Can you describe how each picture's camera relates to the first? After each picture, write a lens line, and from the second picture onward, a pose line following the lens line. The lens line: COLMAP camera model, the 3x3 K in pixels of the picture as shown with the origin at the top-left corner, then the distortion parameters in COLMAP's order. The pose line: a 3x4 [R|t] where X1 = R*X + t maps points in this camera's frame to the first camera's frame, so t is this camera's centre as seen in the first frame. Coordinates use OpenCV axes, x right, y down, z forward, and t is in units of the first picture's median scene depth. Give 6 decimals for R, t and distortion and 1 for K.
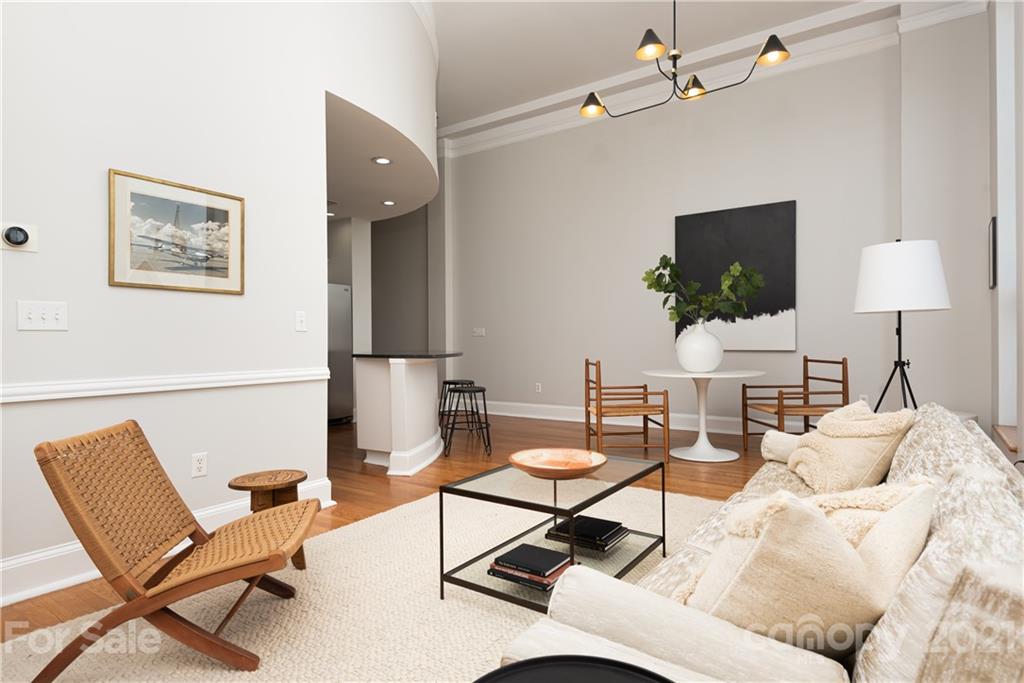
lens RADIAL K [[546.1, 0, 512.0], [0, 546.1, 341.5], [0, 0, 1]] dist [0.020303, -0.015430]
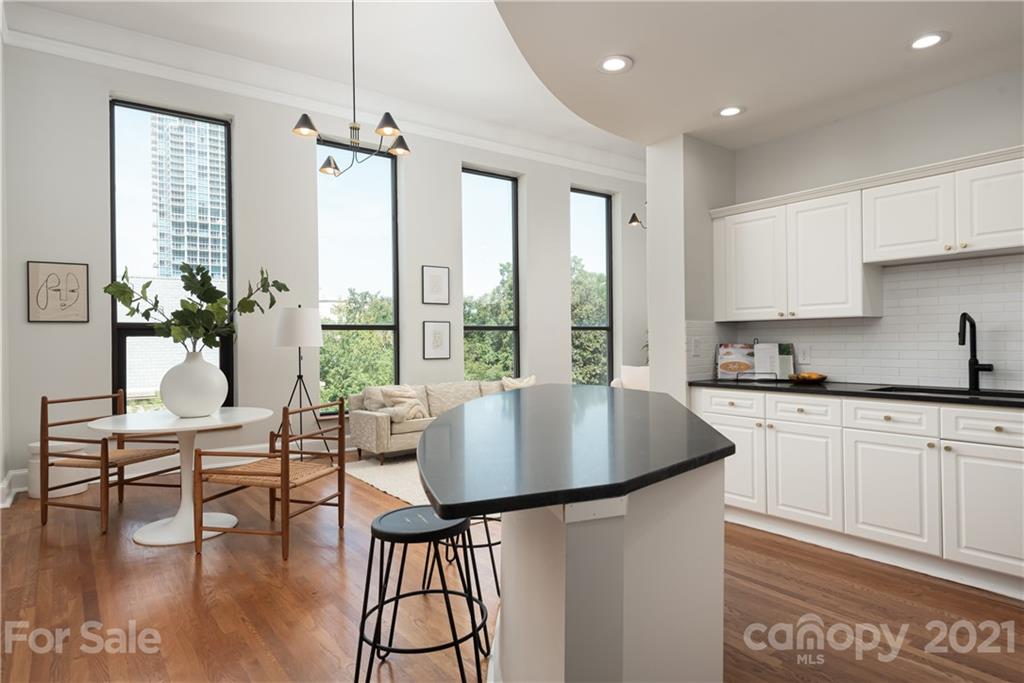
lens RADIAL K [[580.4, 0, 512.0], [0, 580.4, 341.5], [0, 0, 1]] dist [0.028204, -0.001293]
pose [[-0.949869, 0.016319, 0.312222, -0.522418], [0.017525, 0.999846, 0.001058, -0.062737], [-0.312156, 0.006477, -0.950009, 2.595145]]
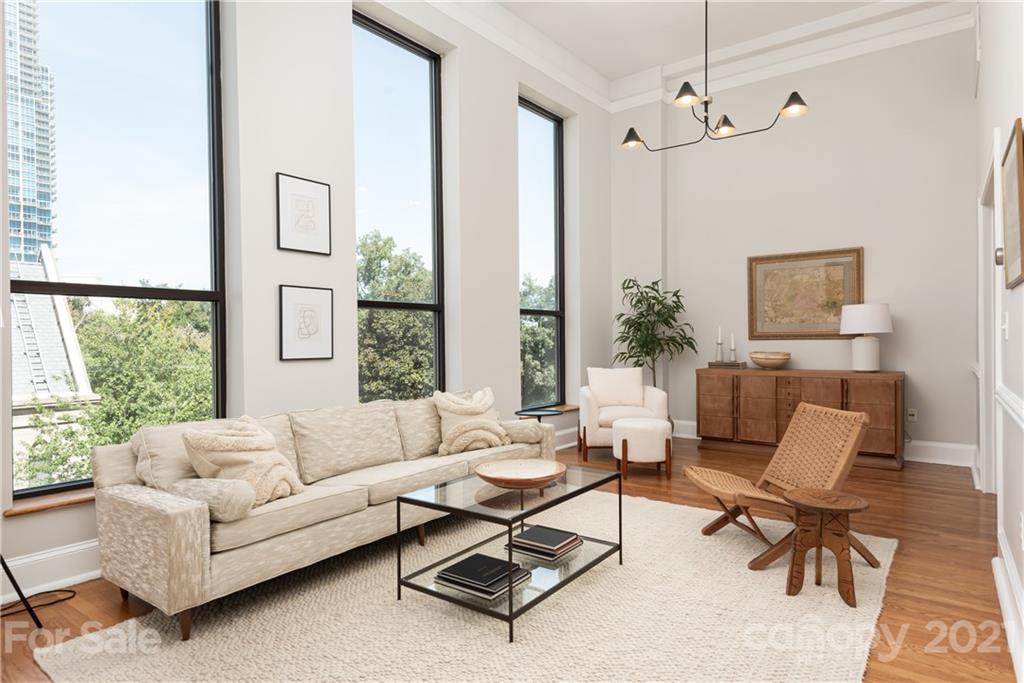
lens RADIAL K [[579.1, 0, 518.4], [0, 579.1, 344.0], [0, 0, 1]] dist [0.028313, -0.002029]
pose [[-0.999647, 0.018533, 0.019025, 0.043911], [0.018690, 0.999793, 0.008102, -0.029663], [-0.018871, 0.008454, -0.999786, 1.648409]]
